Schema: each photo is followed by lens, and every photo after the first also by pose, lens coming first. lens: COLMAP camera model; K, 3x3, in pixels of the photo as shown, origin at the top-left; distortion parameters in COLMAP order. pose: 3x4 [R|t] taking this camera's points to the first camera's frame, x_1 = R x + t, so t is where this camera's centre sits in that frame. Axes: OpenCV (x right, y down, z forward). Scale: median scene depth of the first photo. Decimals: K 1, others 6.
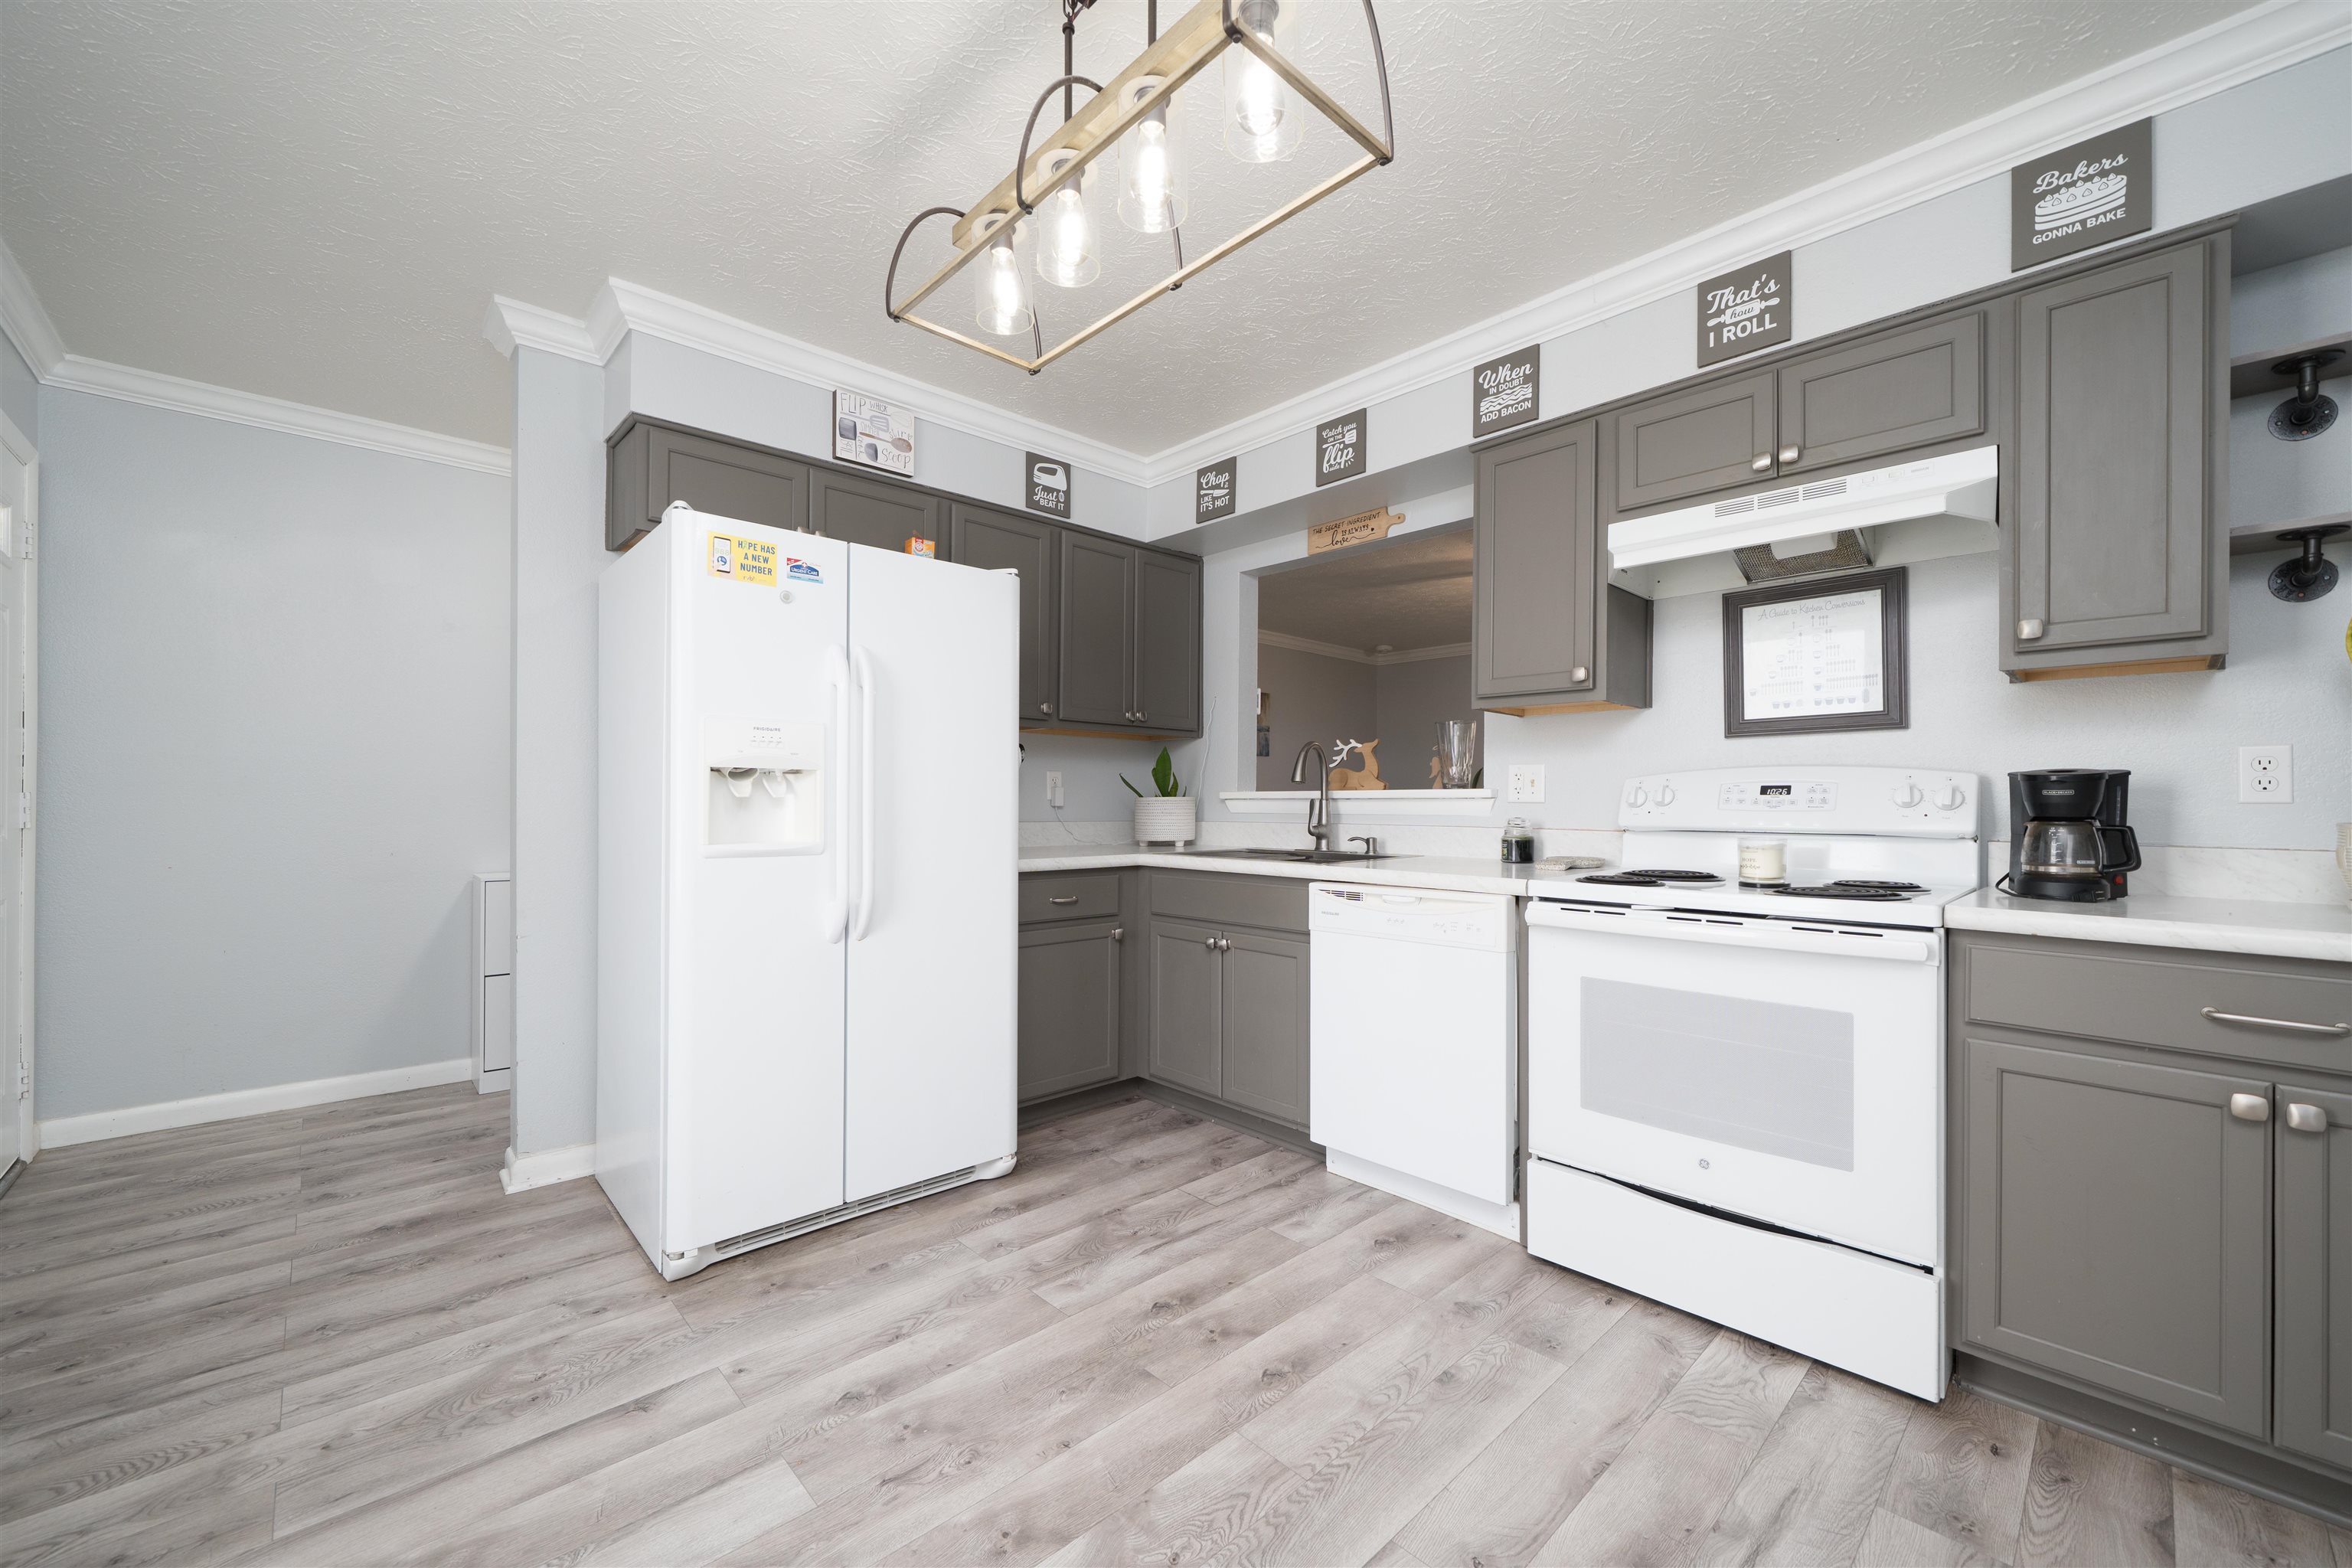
lens RADIAL K [[941.5, 0, 1177.4], [0, 941.5, 792.2], [0, 0, 1]] dist [-0.001341, 0.000221]
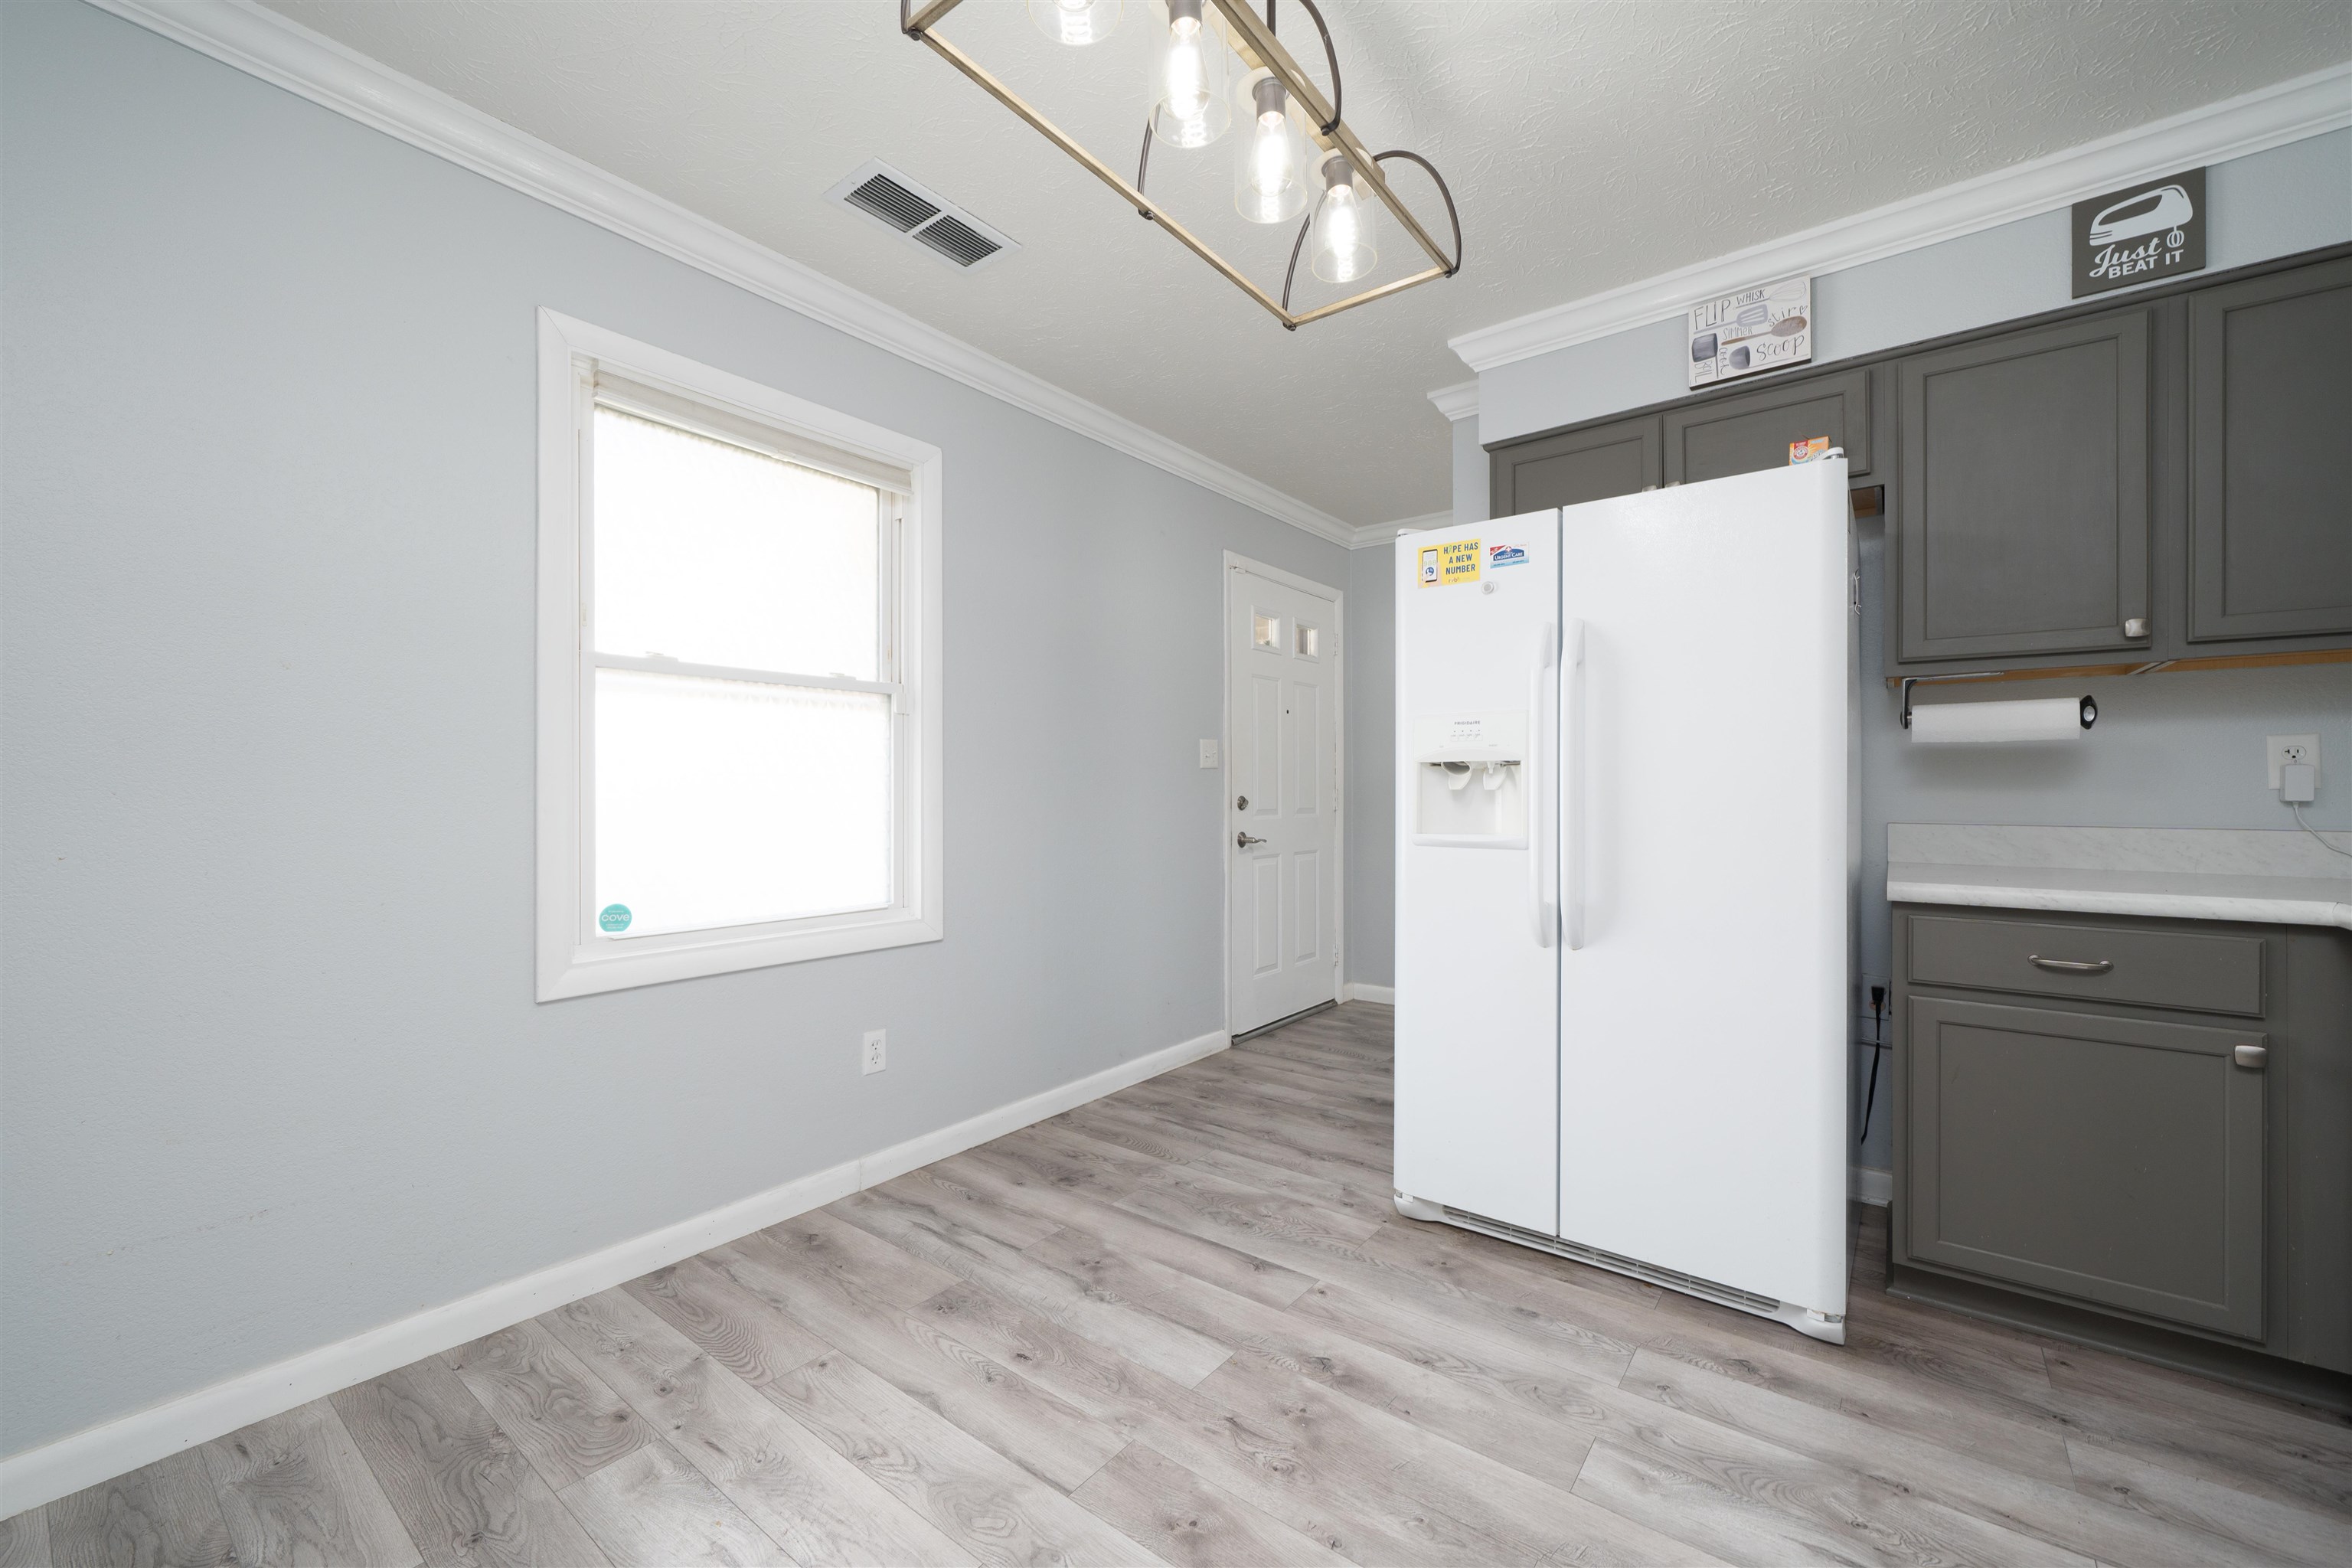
lens RADIAL K [[930.2, 0, 1170.6], [0, 930.2, 781.3], [0, 0, 1]] dist [0.000856, -0.000142]
pose [[0.144847, -0.015400, -0.989334, 0.533194], [0.011299, 0.999839, -0.013909, 0.007033], [0.989390, -0.009163, 0.144998, 0.553299]]
